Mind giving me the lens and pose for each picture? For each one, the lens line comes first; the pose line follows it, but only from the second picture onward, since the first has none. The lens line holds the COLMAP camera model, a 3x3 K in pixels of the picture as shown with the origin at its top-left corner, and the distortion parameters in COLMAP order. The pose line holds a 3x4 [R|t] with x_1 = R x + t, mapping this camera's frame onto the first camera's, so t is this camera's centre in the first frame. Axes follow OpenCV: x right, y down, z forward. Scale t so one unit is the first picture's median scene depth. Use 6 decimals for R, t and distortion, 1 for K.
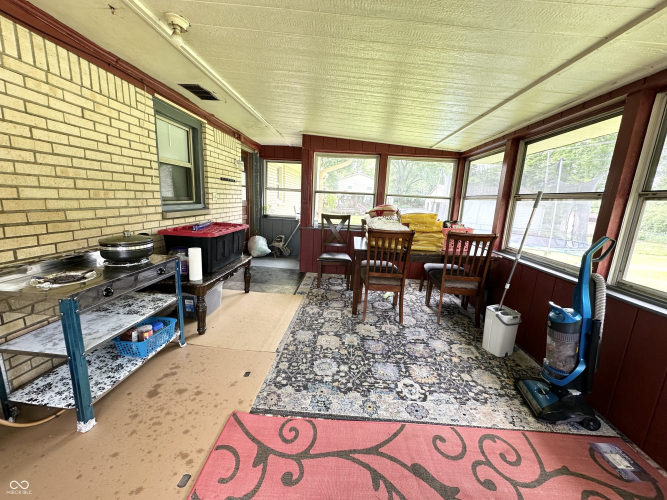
lens RADIAL K [[266.9, 0, 331.1], [0, 266.9, 250.6], [0, 0, 1]] dist [-0.000218, 0.001001]
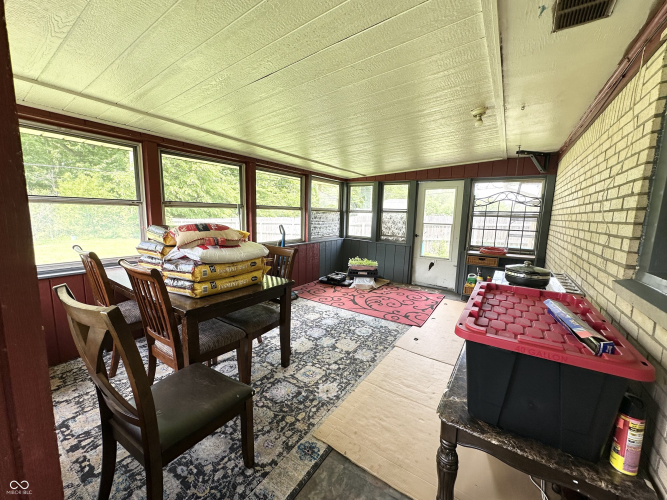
lens RADIAL K [[266.9, 0, 331.3], [0, 266.9, 250.3], [0, 0, 1]] dist [-0.000218, 0.001001]
pose [[-0.860732, -0.139589, 0.489547, -0.481094], [0.032829, 0.944447, 0.327019, -0.438044], [-0.507999, 0.297547, -0.808333, 1.952607]]
